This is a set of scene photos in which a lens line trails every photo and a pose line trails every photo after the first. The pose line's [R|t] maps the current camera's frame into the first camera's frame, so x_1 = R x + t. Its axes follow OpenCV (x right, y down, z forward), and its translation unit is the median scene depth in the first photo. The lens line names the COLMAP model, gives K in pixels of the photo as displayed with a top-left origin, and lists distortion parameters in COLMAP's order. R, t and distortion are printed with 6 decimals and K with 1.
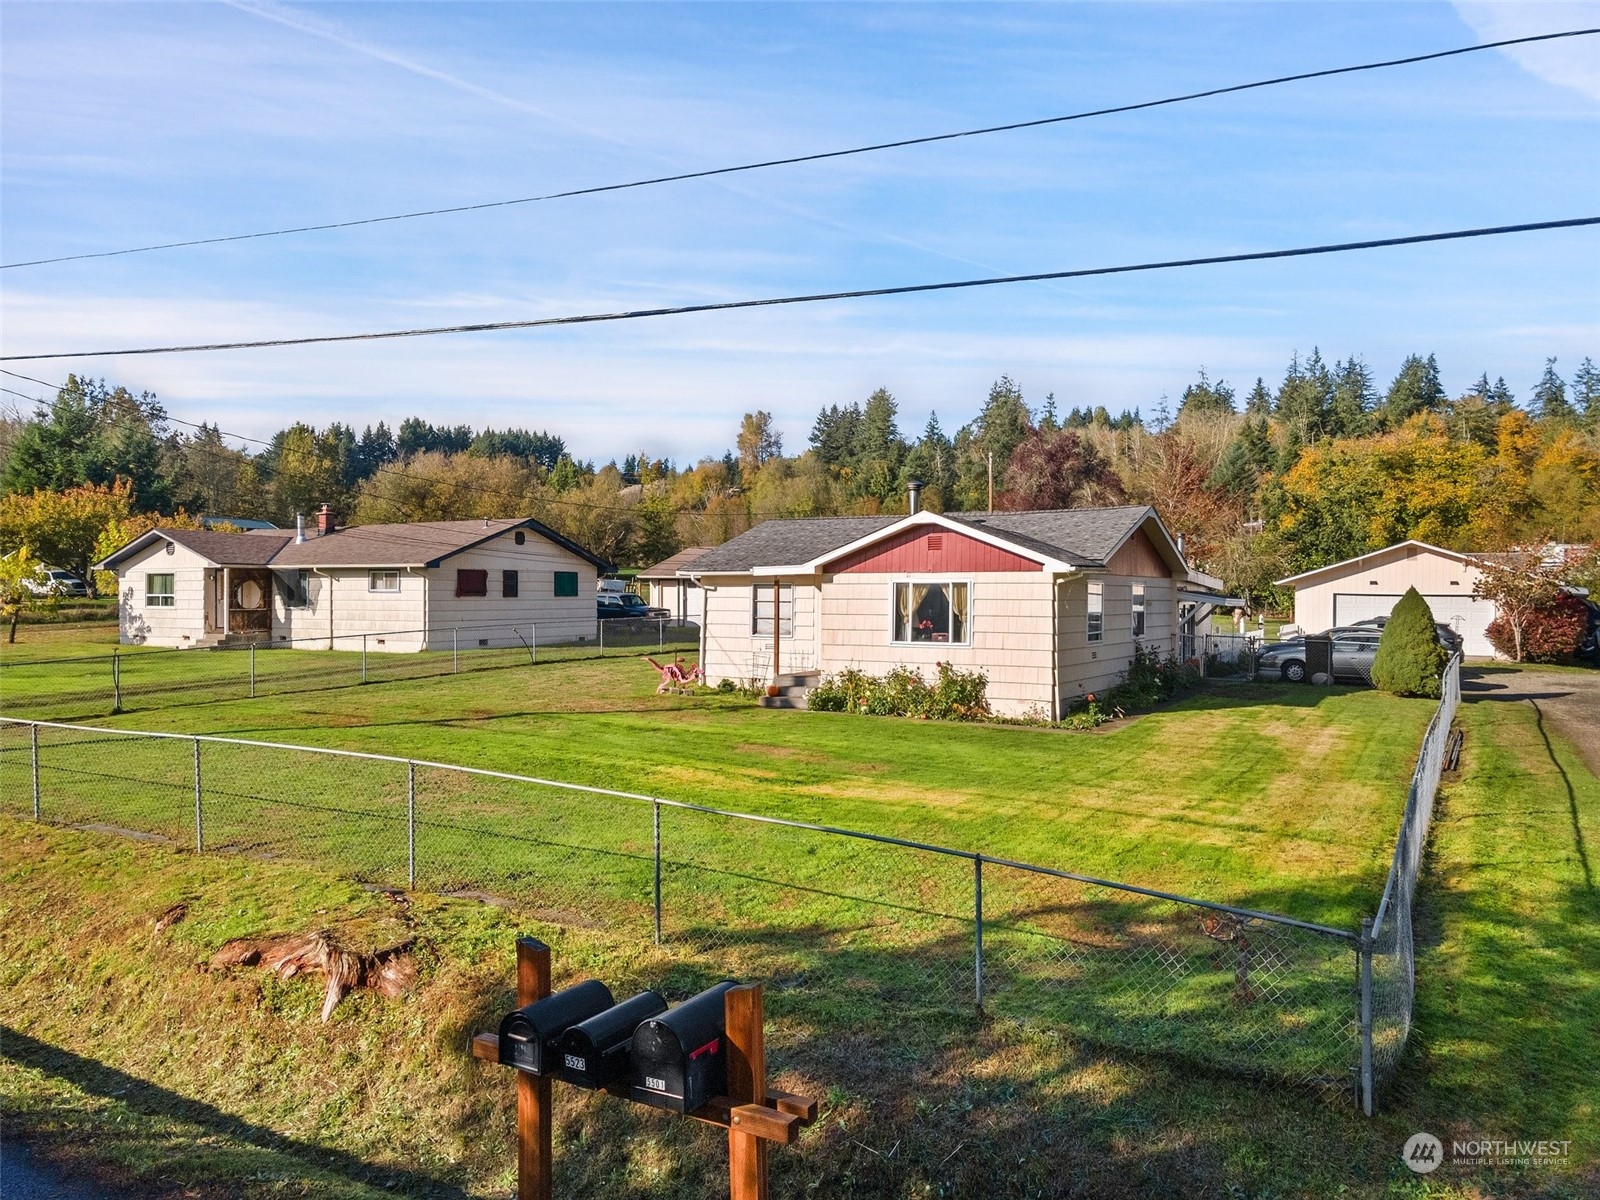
lens RADIAL K [[1170.2, 0, 803.3], [0, 1170.2, 604.3], [0, 0, 1]] dist [0.038976, 0.010995]
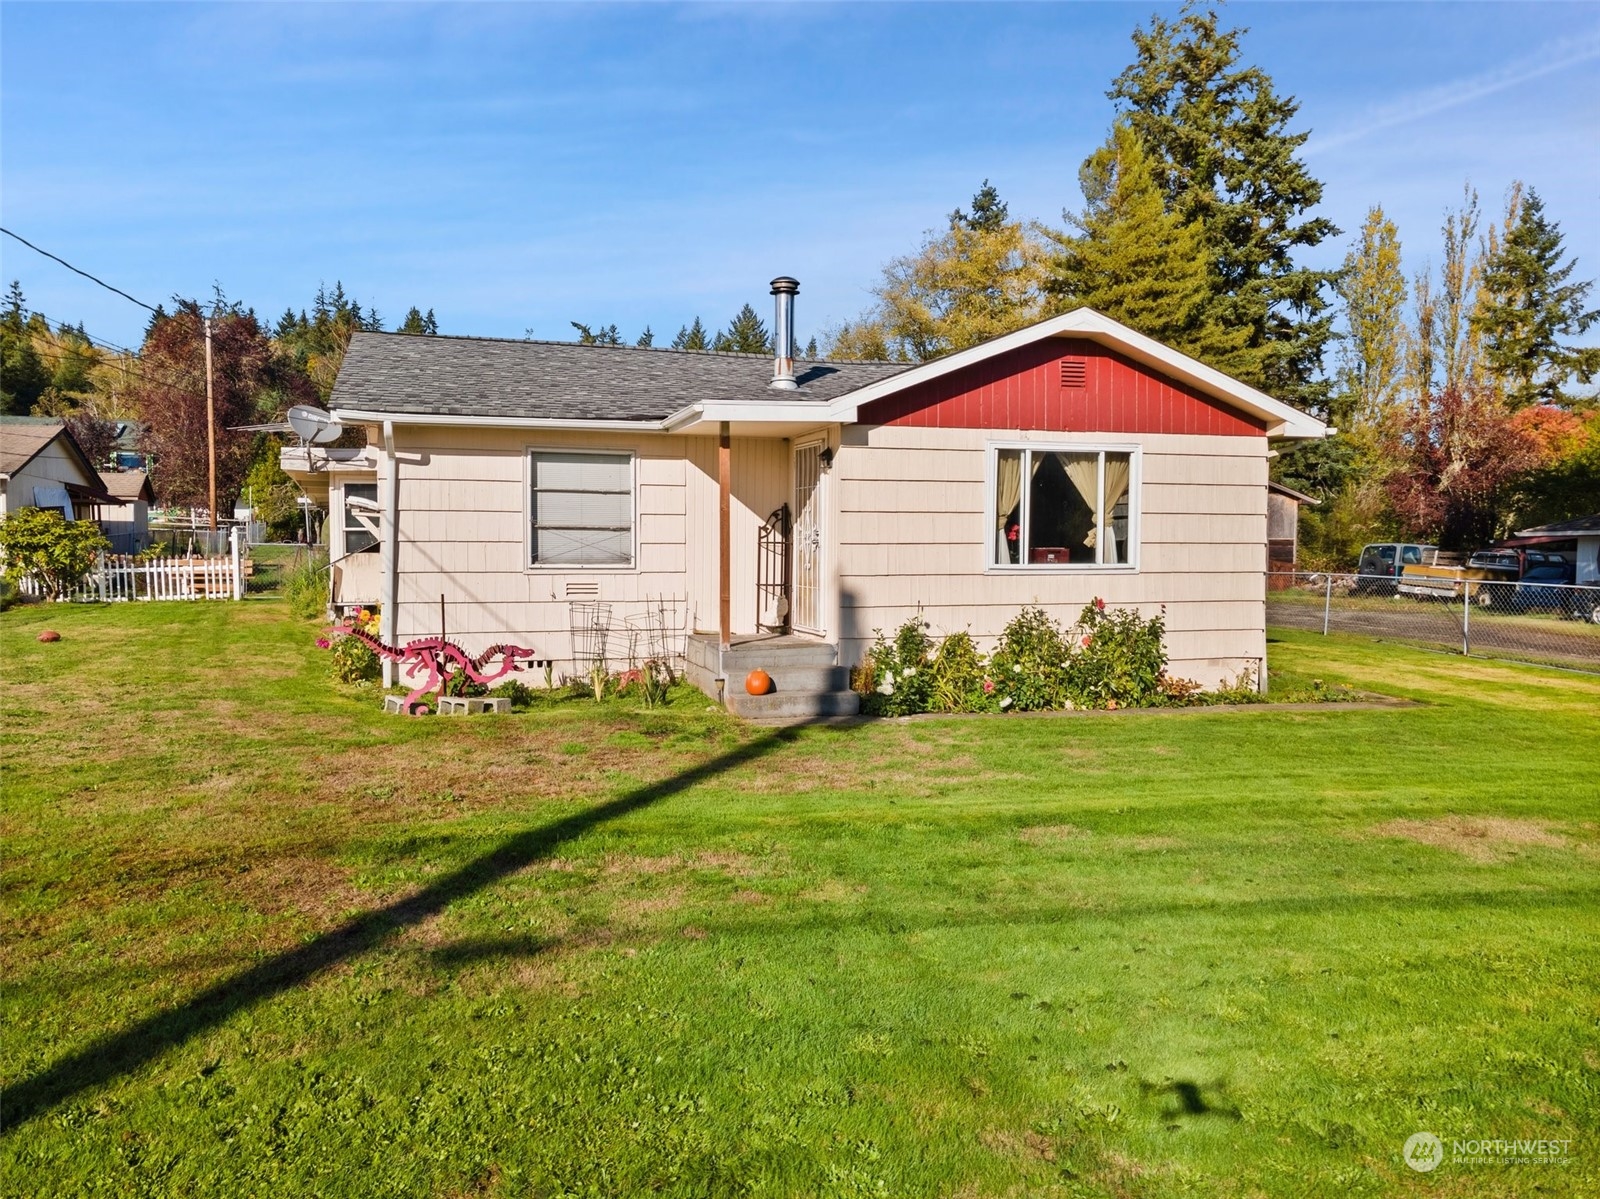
lens RADIAL K [[1191.8, 0, 800.0], [0, 1191.8, 599.5], [0, 0, 1]] dist [0.040153, 0.004949]
pose [[0.673416, -0.033822, 0.738490, -0.219893], [0.007672, 0.999219, 0.038767, 0.015804], [-0.739224, -0.020441, 0.673149, 0.429785]]
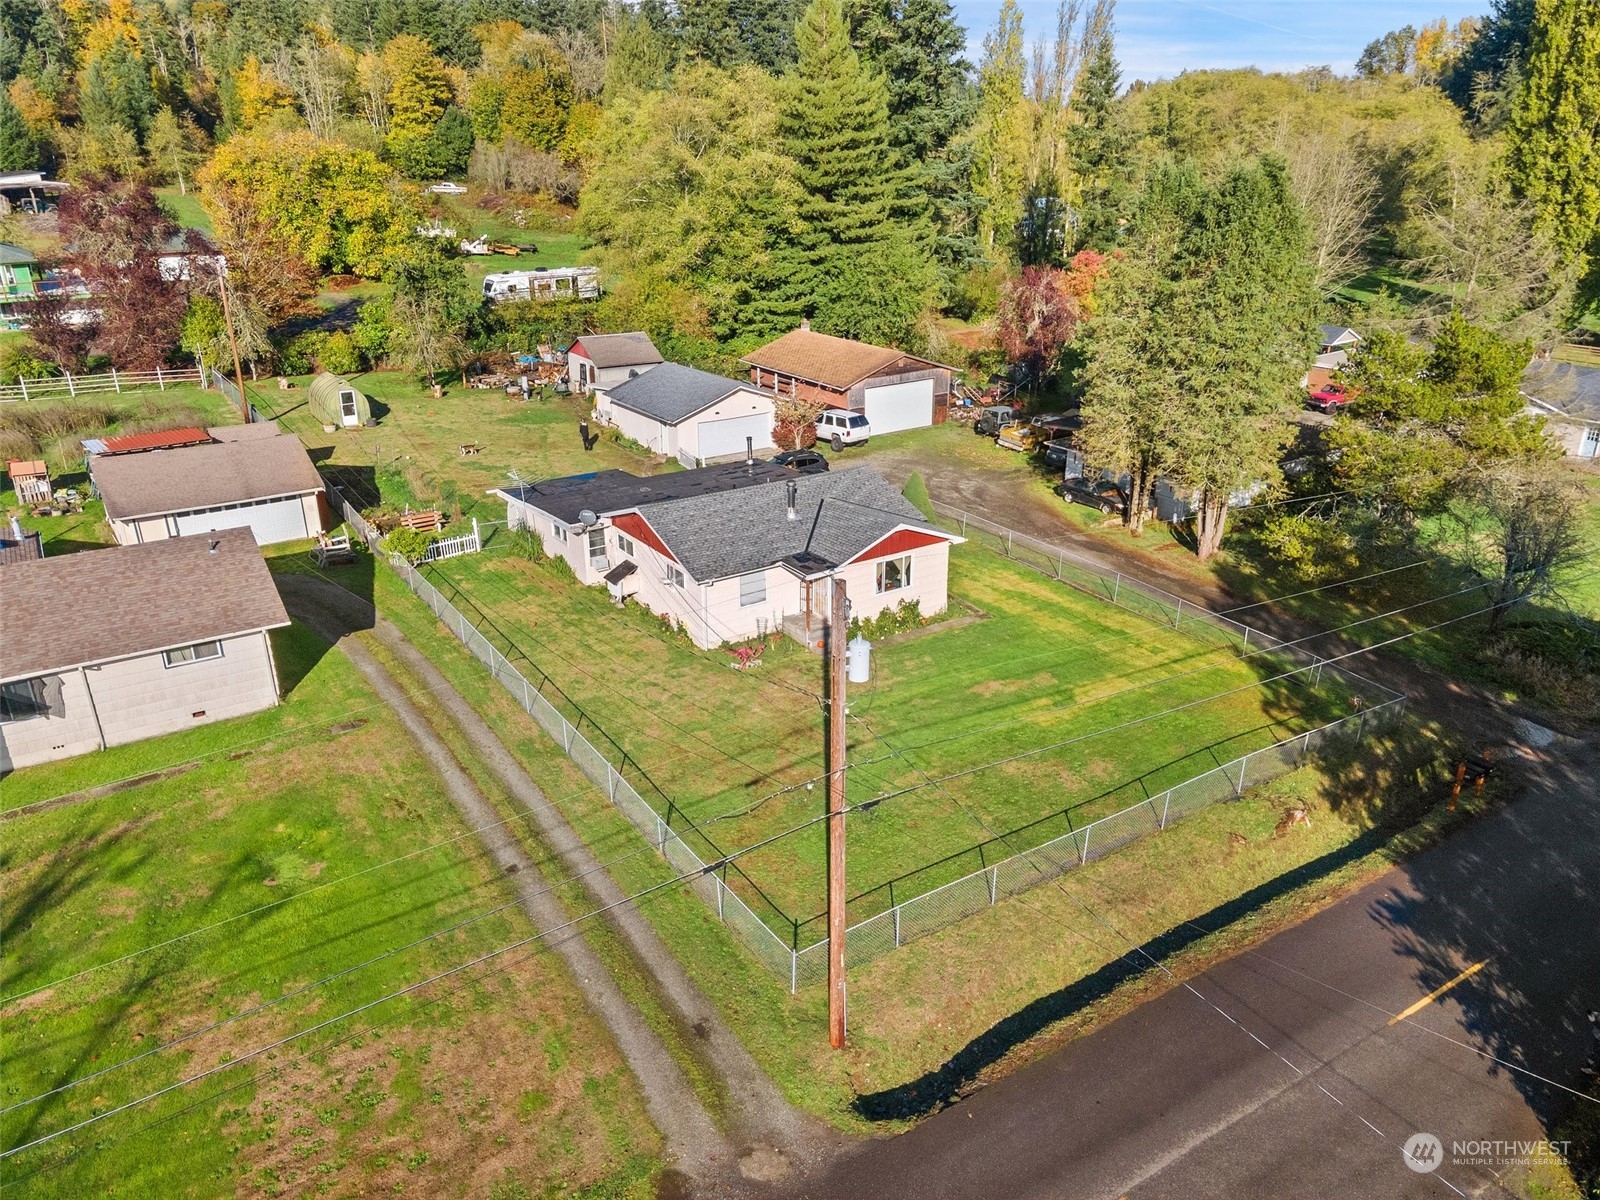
lens RADIAL K [[1170.2, 0, 803.3], [0, 1170.2, 604.3], [0, 0, 1]] dist [0.038976, 0.010995]
pose [[0.435828, -0.341251, 0.832828, -0.865348], [0.015072, 0.927971, 0.372348, -0.367967], [-0.899904, -0.149727, 0.409579, 0.228256]]
